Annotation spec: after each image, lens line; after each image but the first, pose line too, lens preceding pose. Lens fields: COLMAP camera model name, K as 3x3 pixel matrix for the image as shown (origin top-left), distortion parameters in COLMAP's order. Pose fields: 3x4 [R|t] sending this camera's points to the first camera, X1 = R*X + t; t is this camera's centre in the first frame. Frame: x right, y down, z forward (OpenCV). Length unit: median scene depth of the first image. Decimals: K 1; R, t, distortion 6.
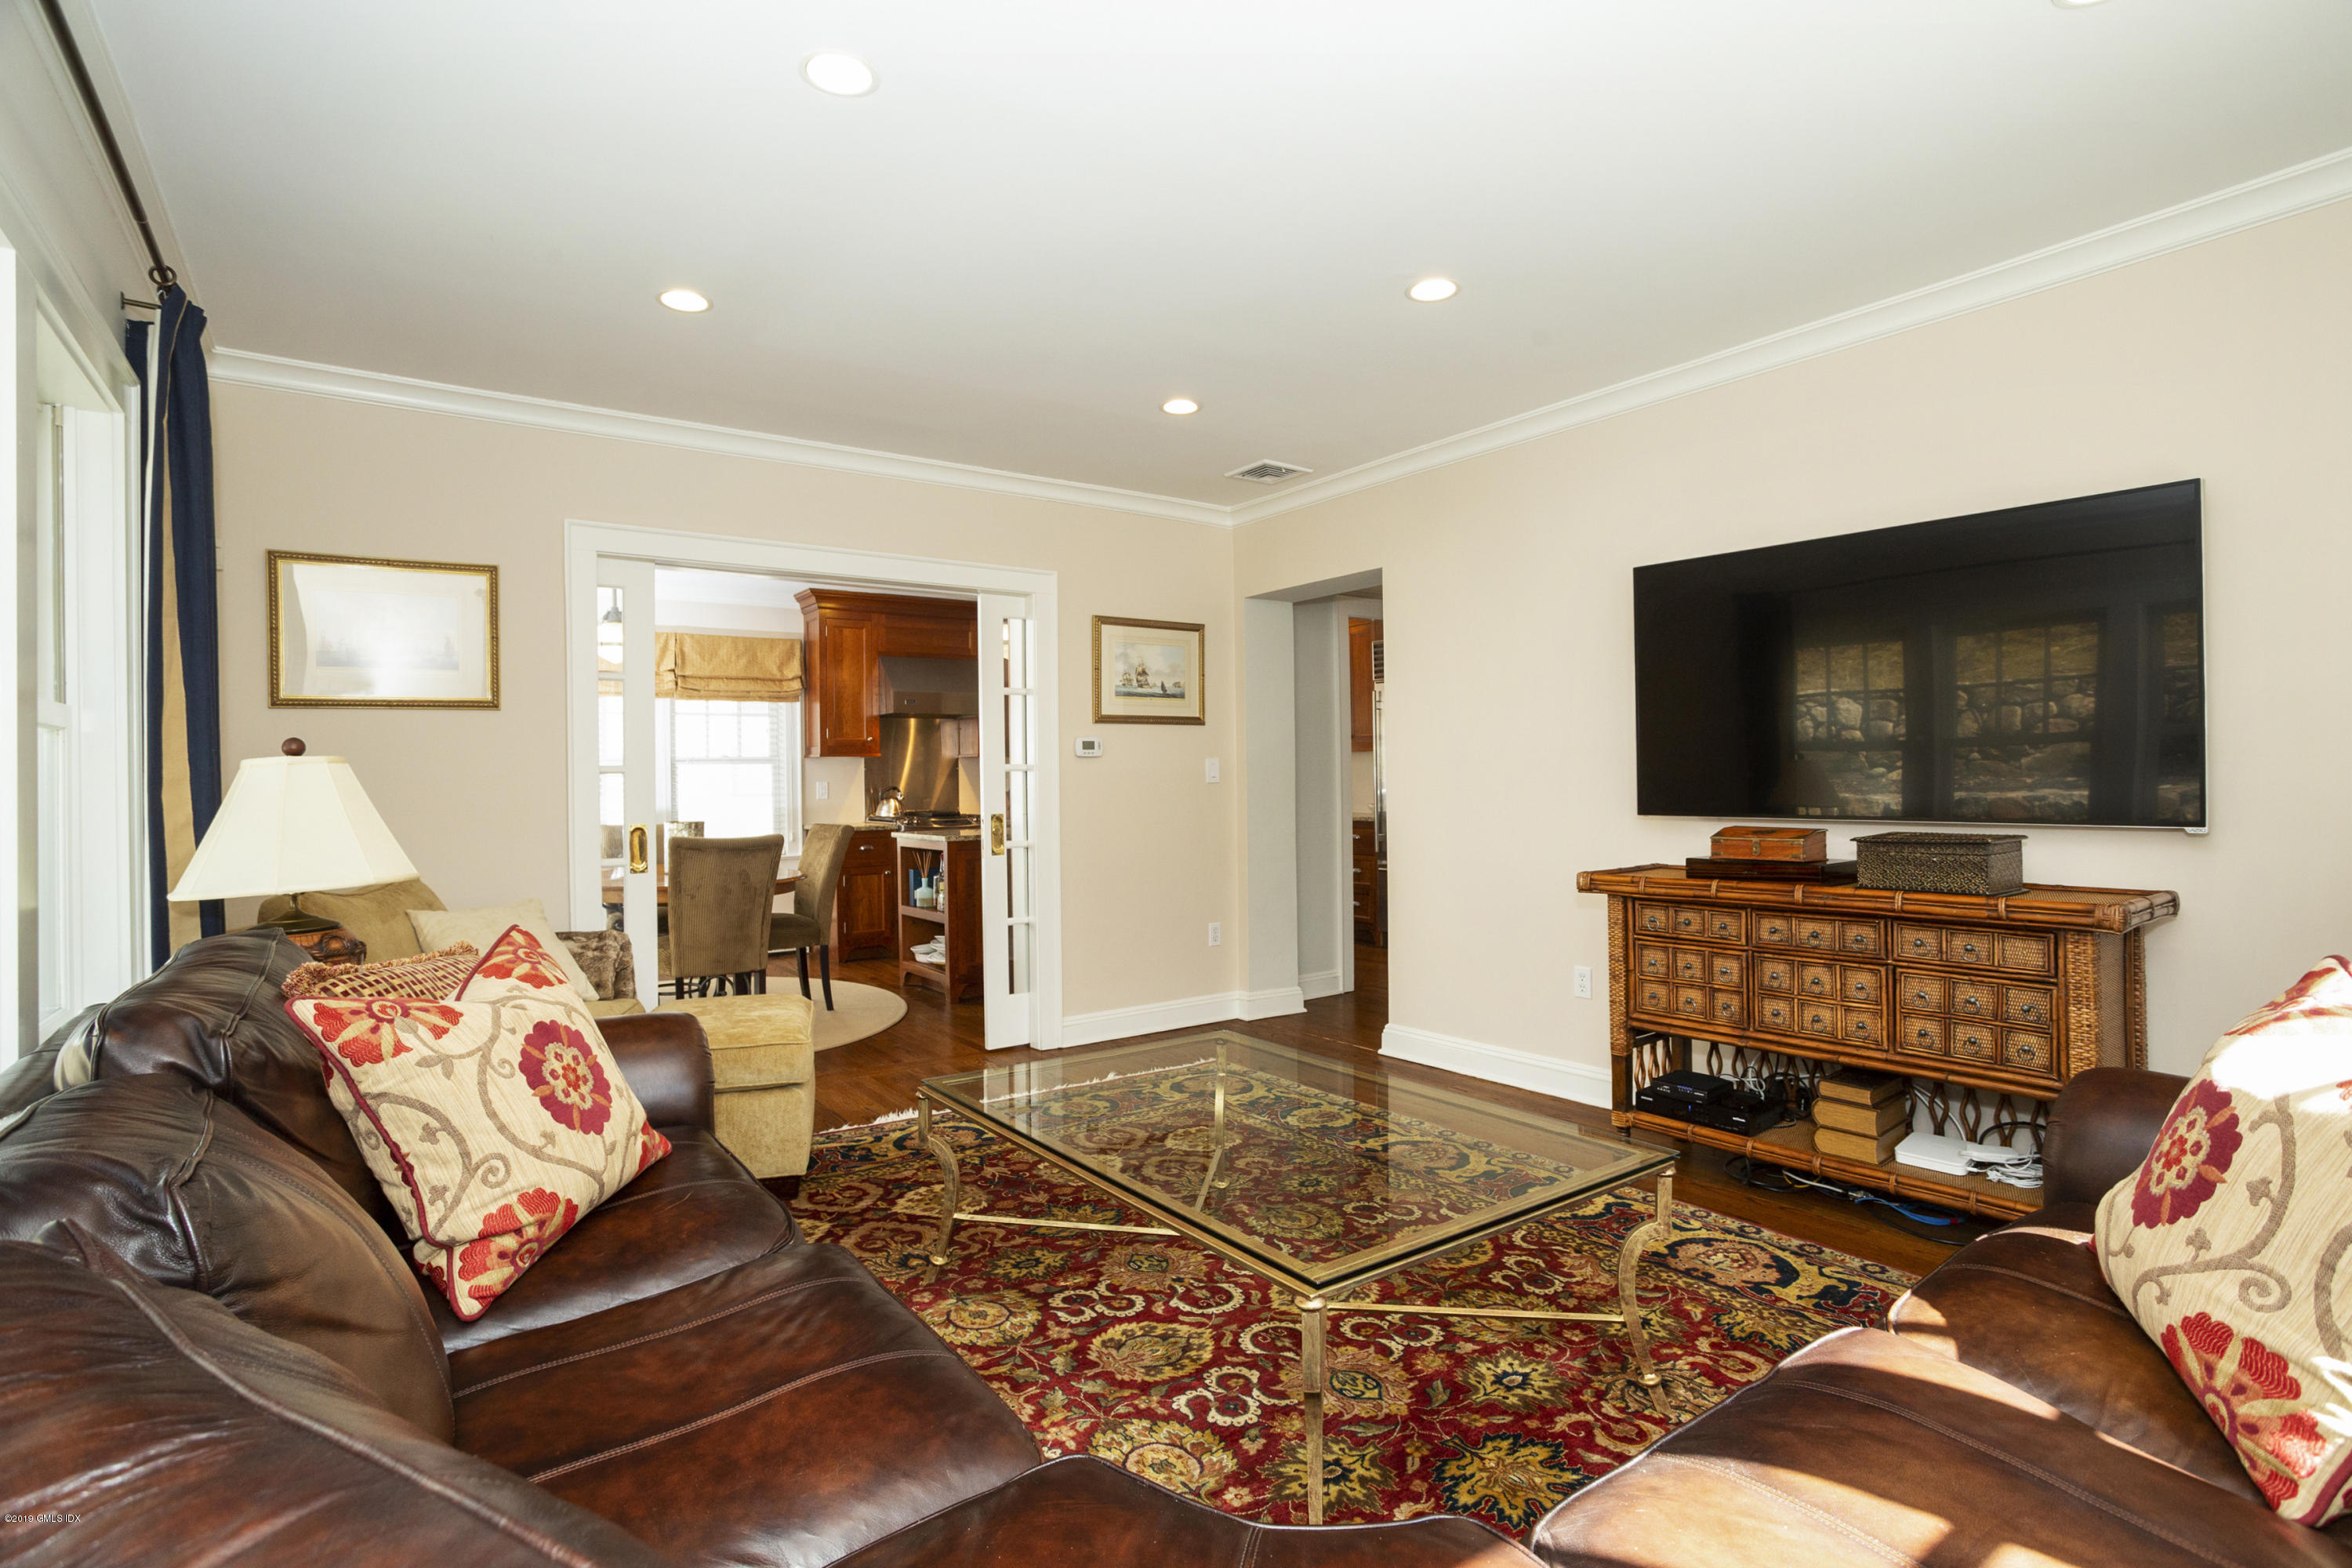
lens RADIAL K [[1145.4, 0, 1183.2], [0, 1145.4, 779.0], [0, 0, 1]] dist [-0.068790, 0.033090]
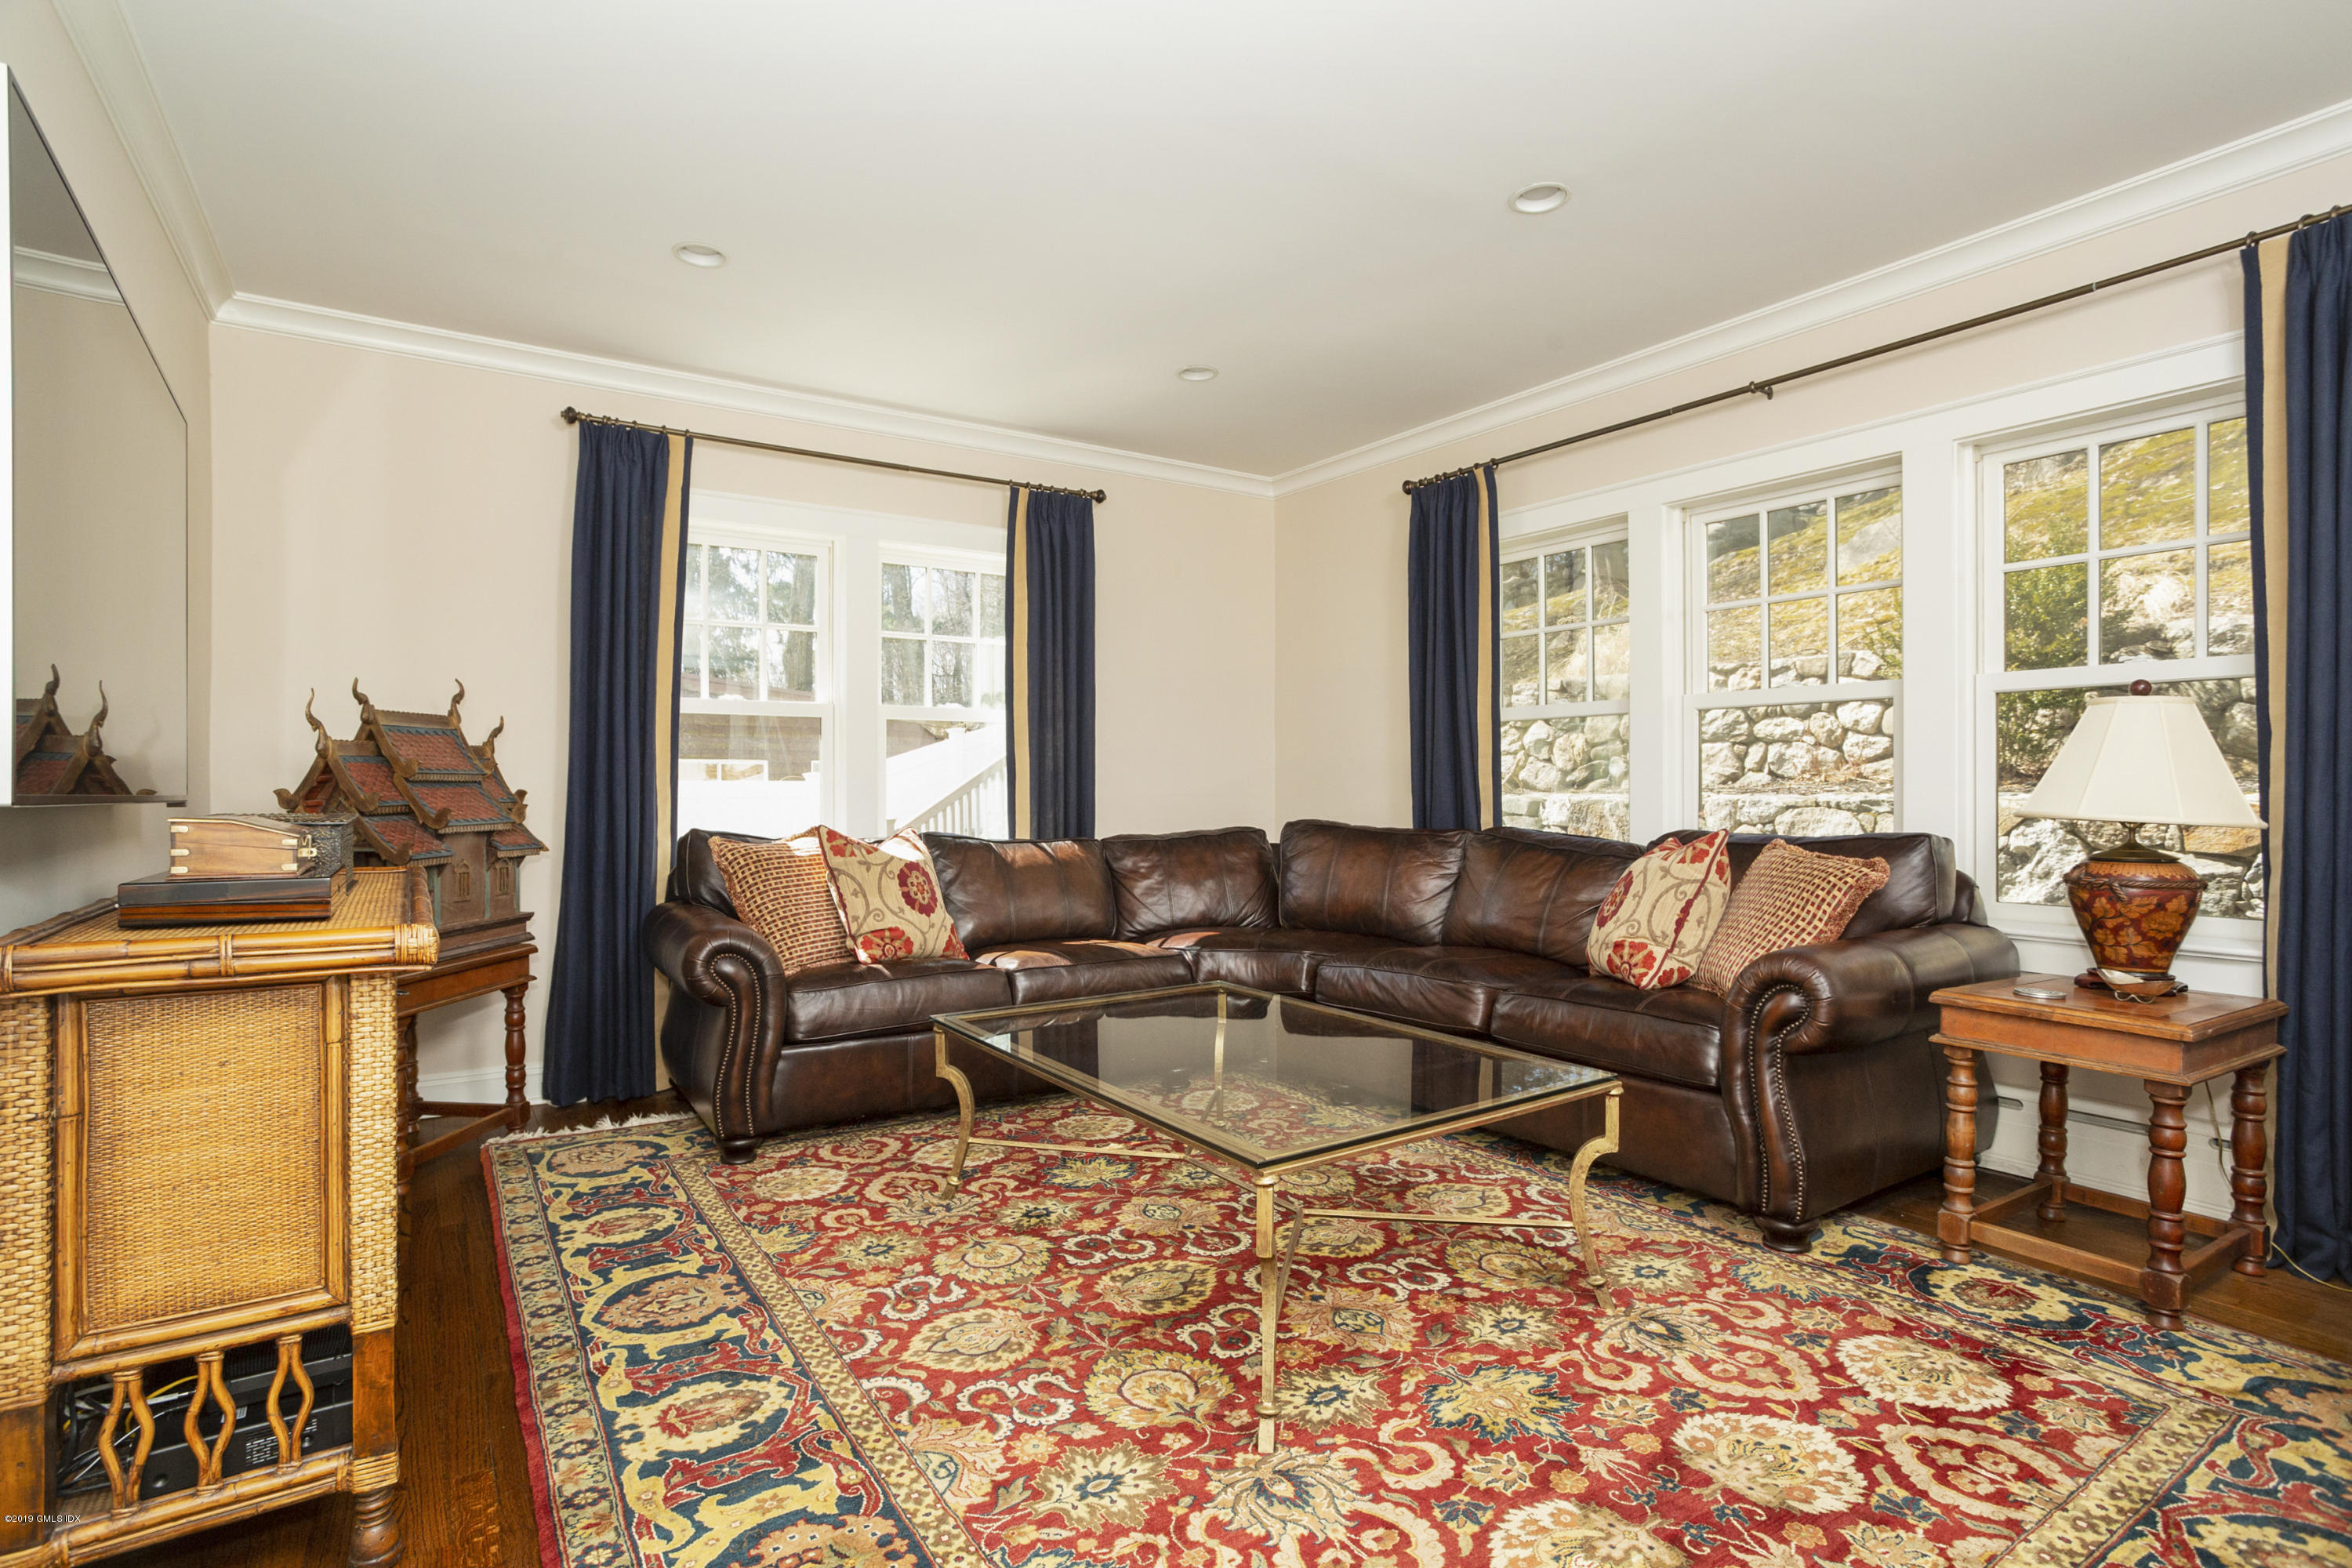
lens RADIAL K [[1145.4, 0, 1183.2], [0, 1145.4, 779.0], [0, 0, 1]] dist [-0.068790, 0.033090]
pose [[-0.999256, 0.016726, 0.034745, 0.061091], [0.016571, 0.999851, -0.004735, 0.042249], [-0.034819, -0.004156, -0.999385, 1.839040]]
